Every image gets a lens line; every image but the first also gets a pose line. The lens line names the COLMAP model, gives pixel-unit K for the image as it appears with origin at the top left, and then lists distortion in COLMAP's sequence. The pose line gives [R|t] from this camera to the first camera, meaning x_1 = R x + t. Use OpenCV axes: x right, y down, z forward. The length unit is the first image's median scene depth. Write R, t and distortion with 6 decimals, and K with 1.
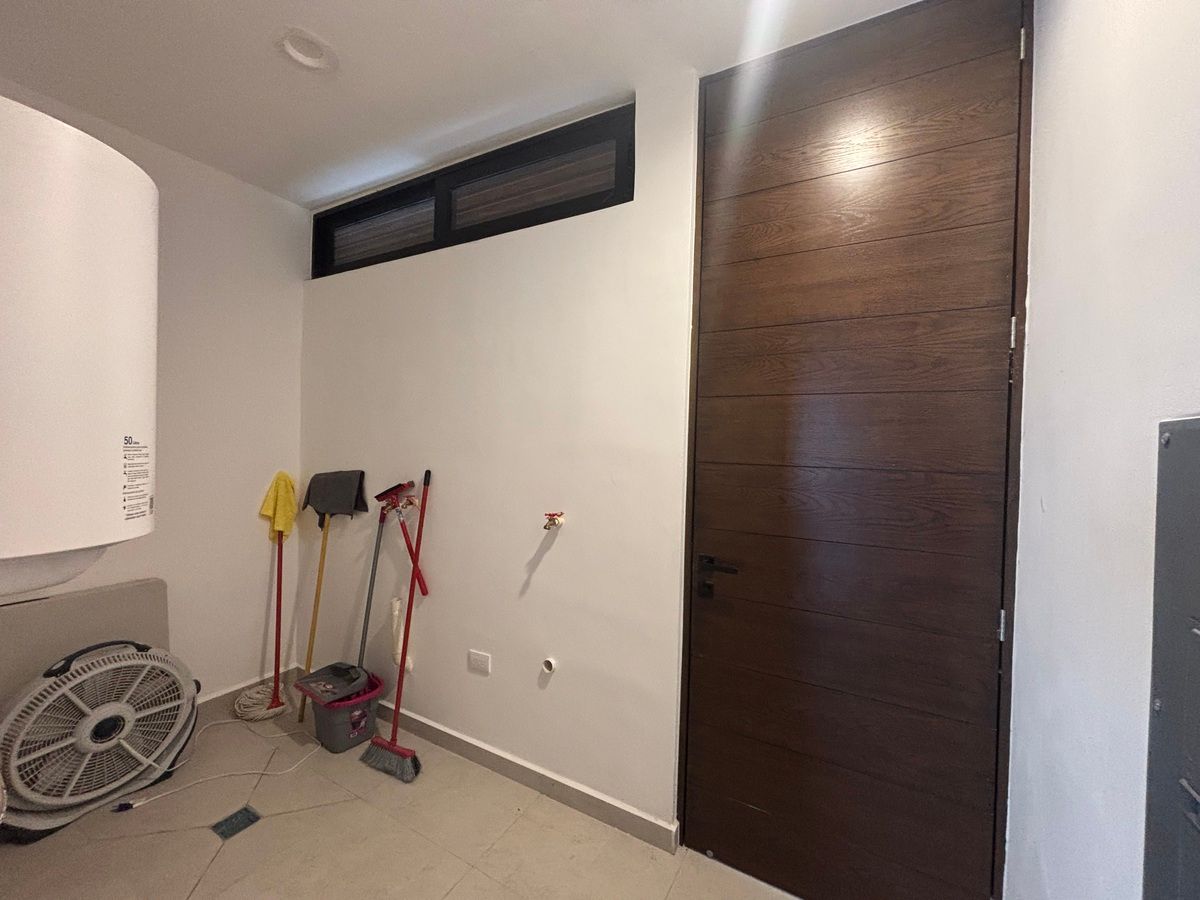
lens RADIAL K [[483.5, 0, 600.0], [0, 483.5, 450.0], [0, 0, 1]] dist [-0.000107, -0.000081]
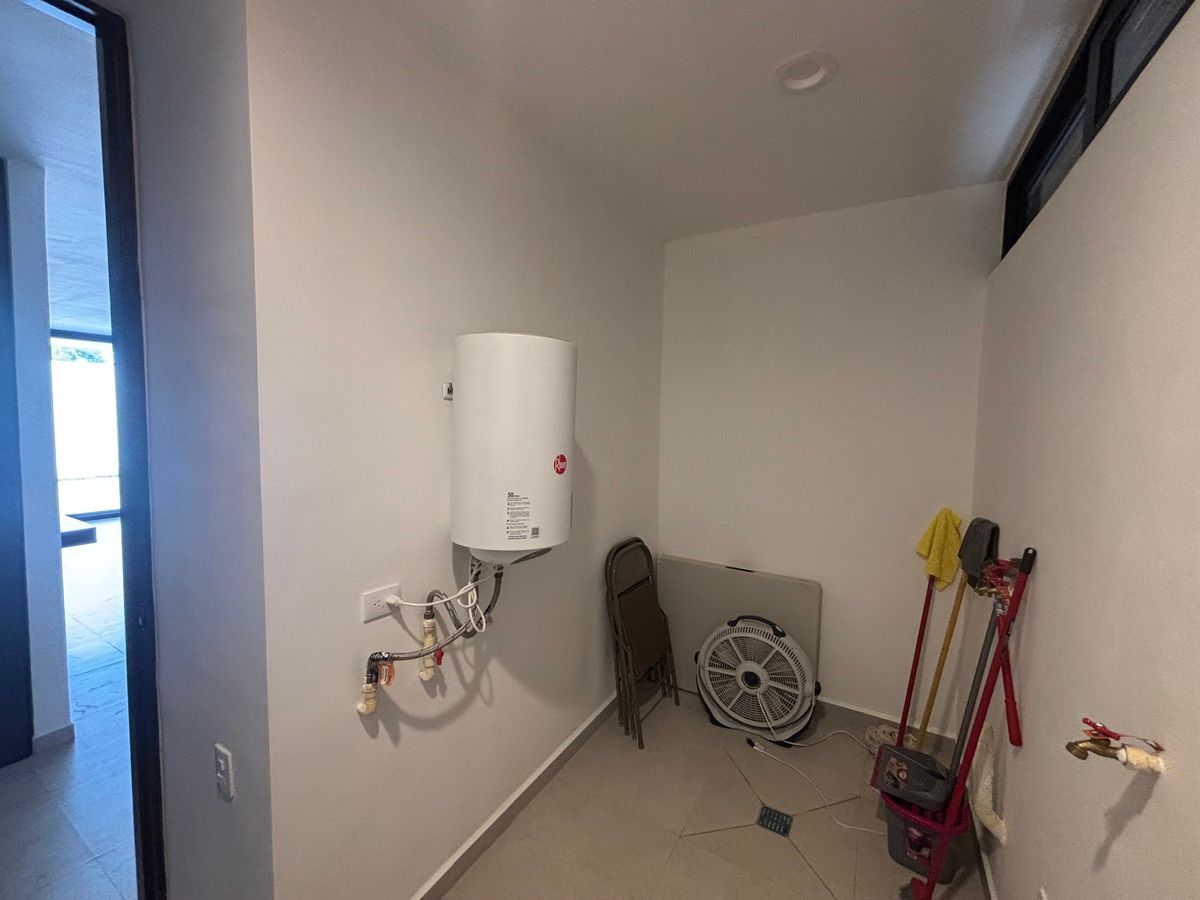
lens RADIAL K [[483.5, 0, 600.0], [0, 483.5, 450.0], [0, 0, 1]] dist [-0.000107, -0.000081]
pose [[-0.029212, 0.041366, -0.998717, 0.324092], [-0.030765, 0.998633, 0.042263, -0.112740], [0.999100, 0.031960, -0.027899, 0.578736]]
